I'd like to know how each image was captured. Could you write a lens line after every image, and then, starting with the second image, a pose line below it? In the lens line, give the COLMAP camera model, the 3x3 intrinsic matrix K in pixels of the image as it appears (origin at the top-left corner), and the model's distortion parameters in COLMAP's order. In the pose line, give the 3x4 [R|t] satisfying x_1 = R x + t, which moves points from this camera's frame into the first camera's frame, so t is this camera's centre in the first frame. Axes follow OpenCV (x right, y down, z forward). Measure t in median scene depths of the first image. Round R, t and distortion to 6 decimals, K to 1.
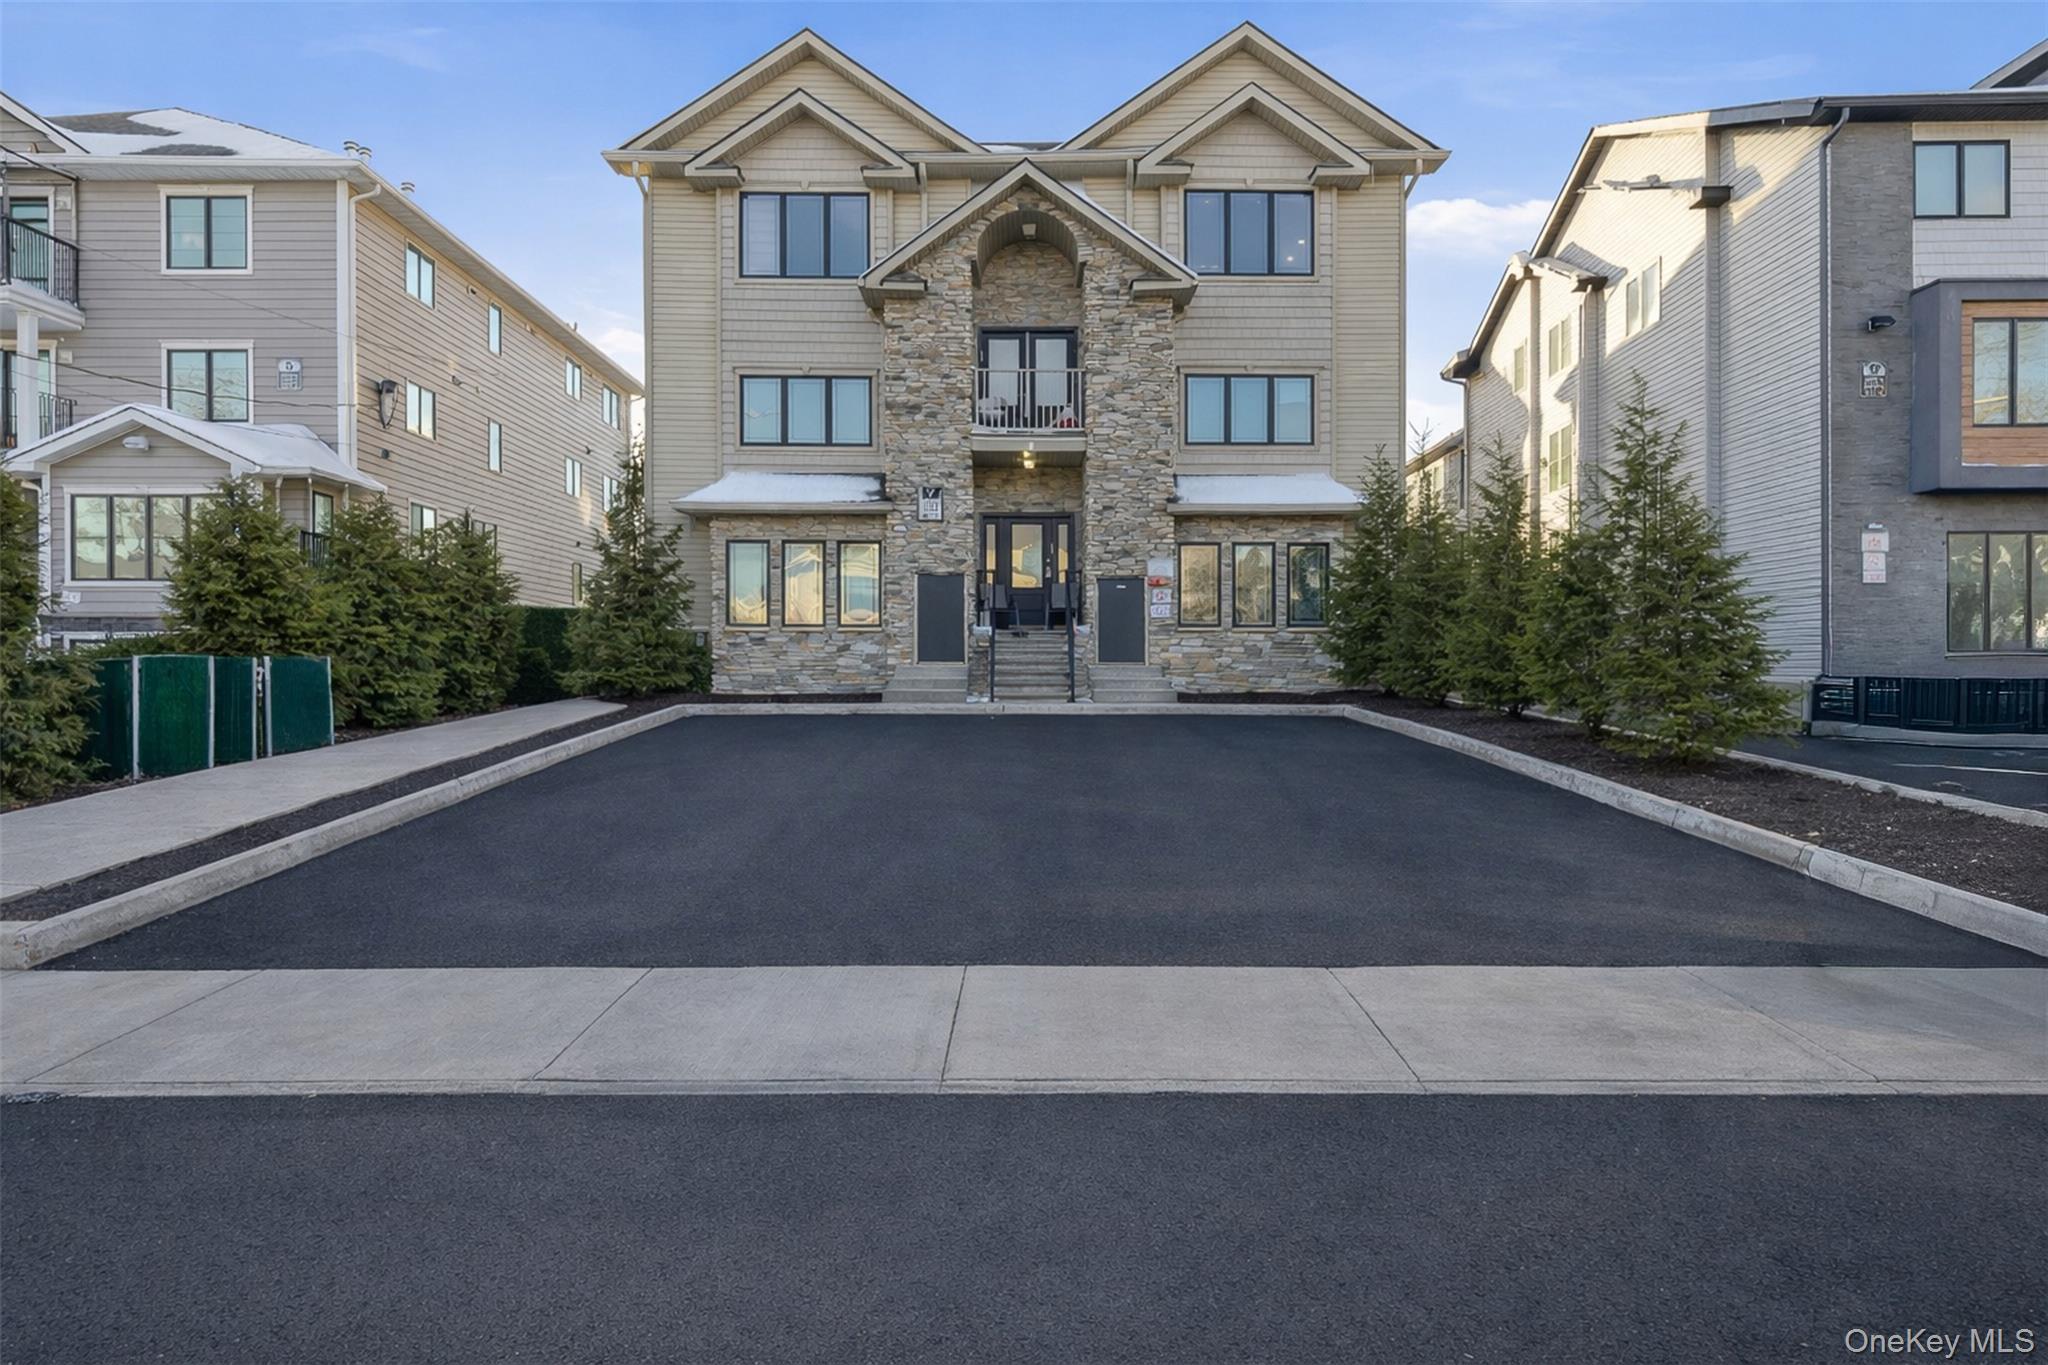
lens RADIAL K [[1739.1, 0, 1024.0], [0, 1739.1, 682.5], [0, 0, 1]] dist [0.089032, -0.005704]
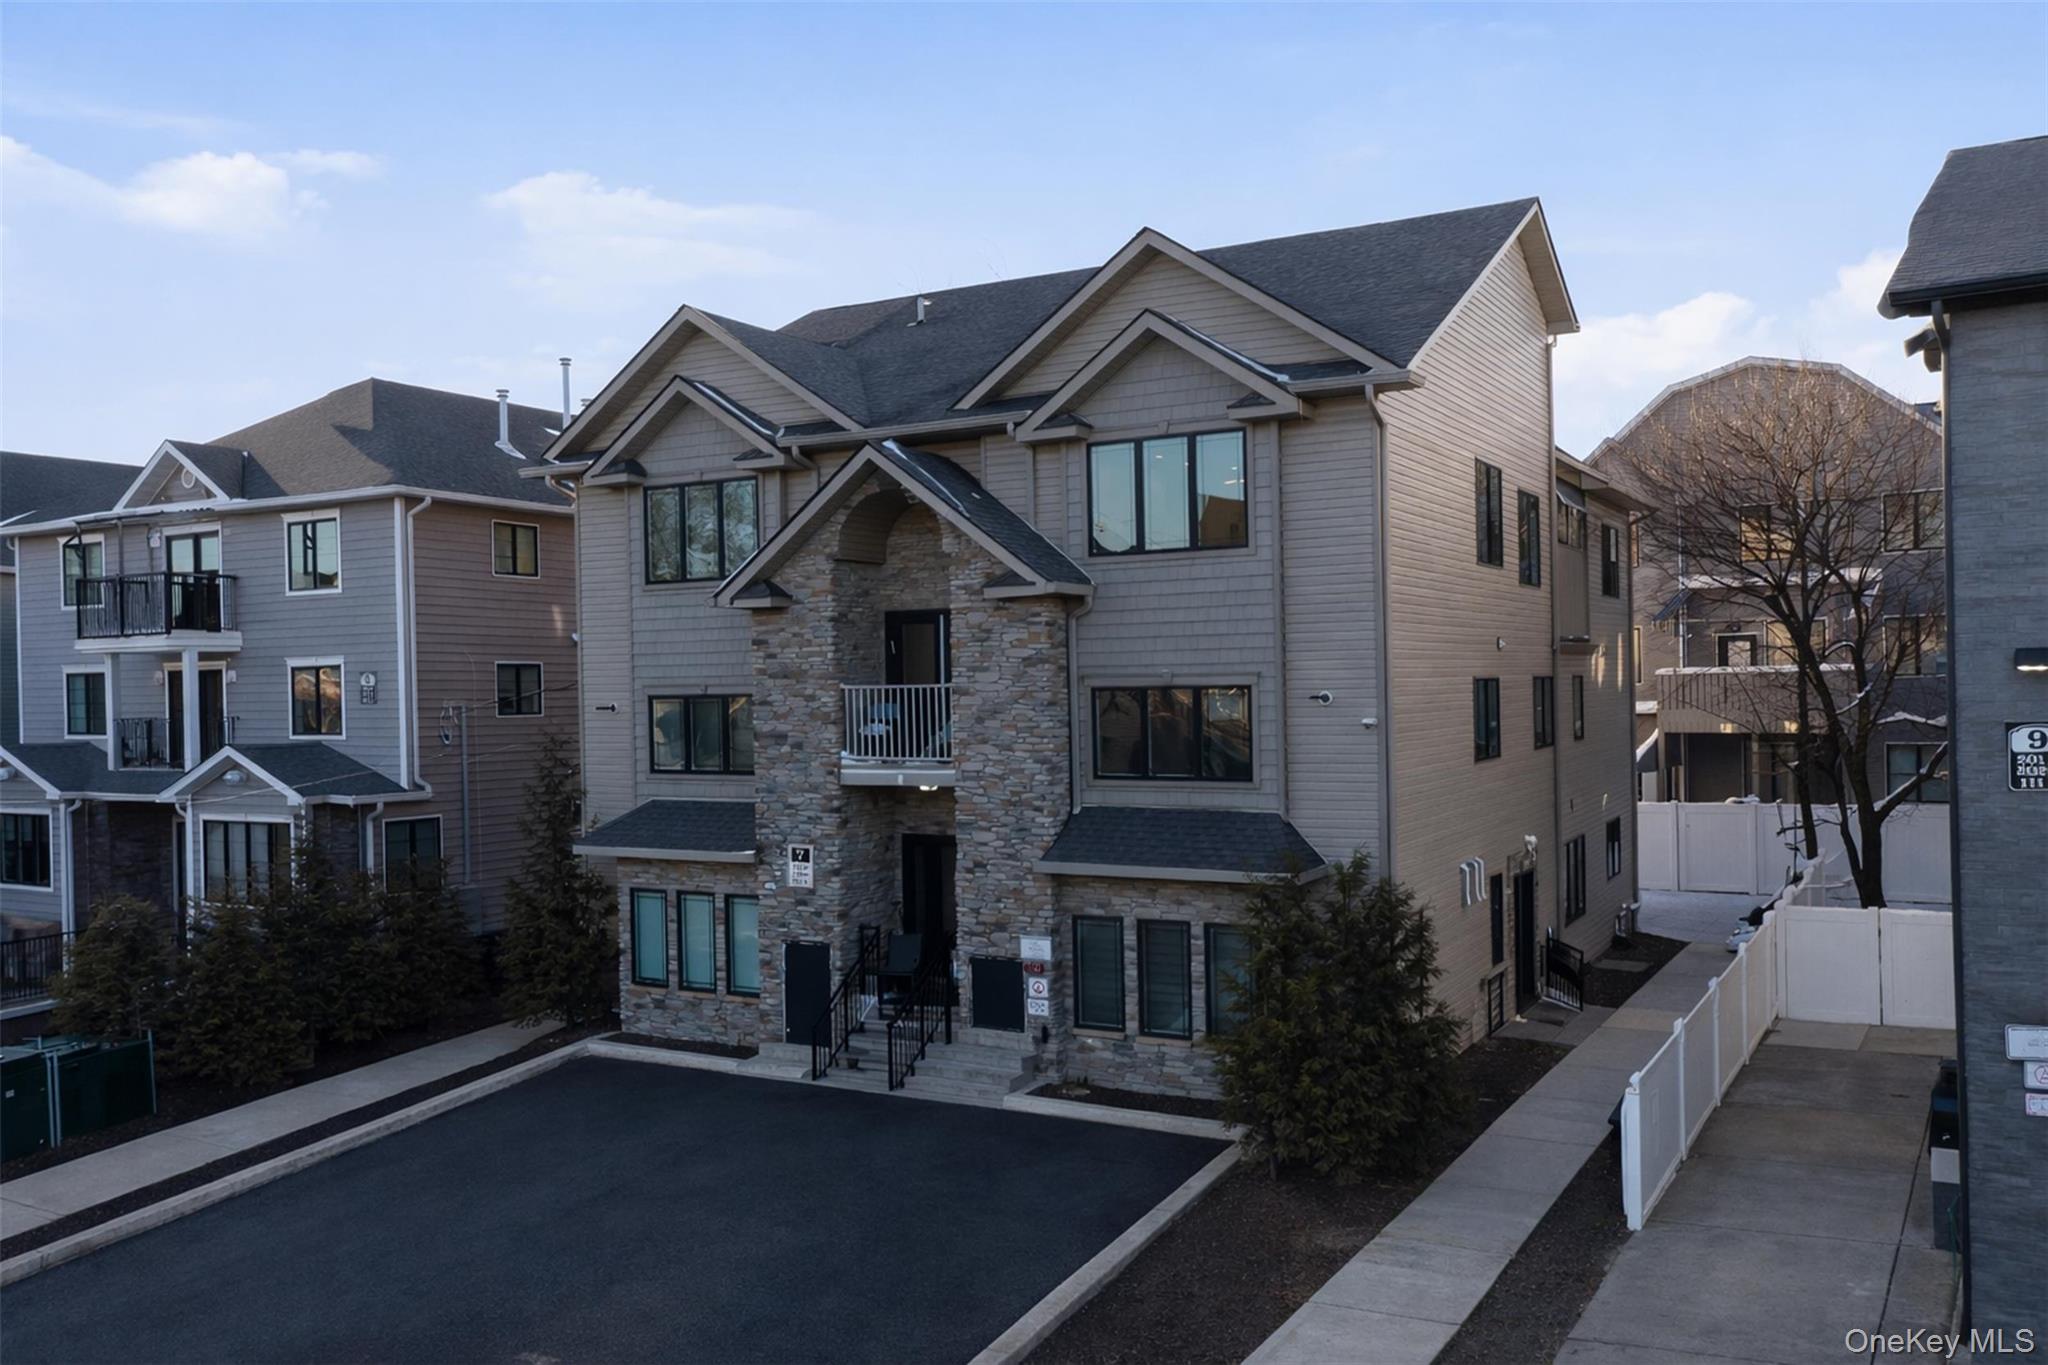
lens RADIAL K [[1739.1, 0, 1024.0], [0, 1739.1, 682.5], [0, 0, 1]] dist [0.089032, -0.005704]
pose [[0.882241, -0.021052, -0.470327, 0.430303], [0.000058, 0.999005, -0.044606, -0.146631], [0.470797, 0.039326, 0.881364, 0.321979]]
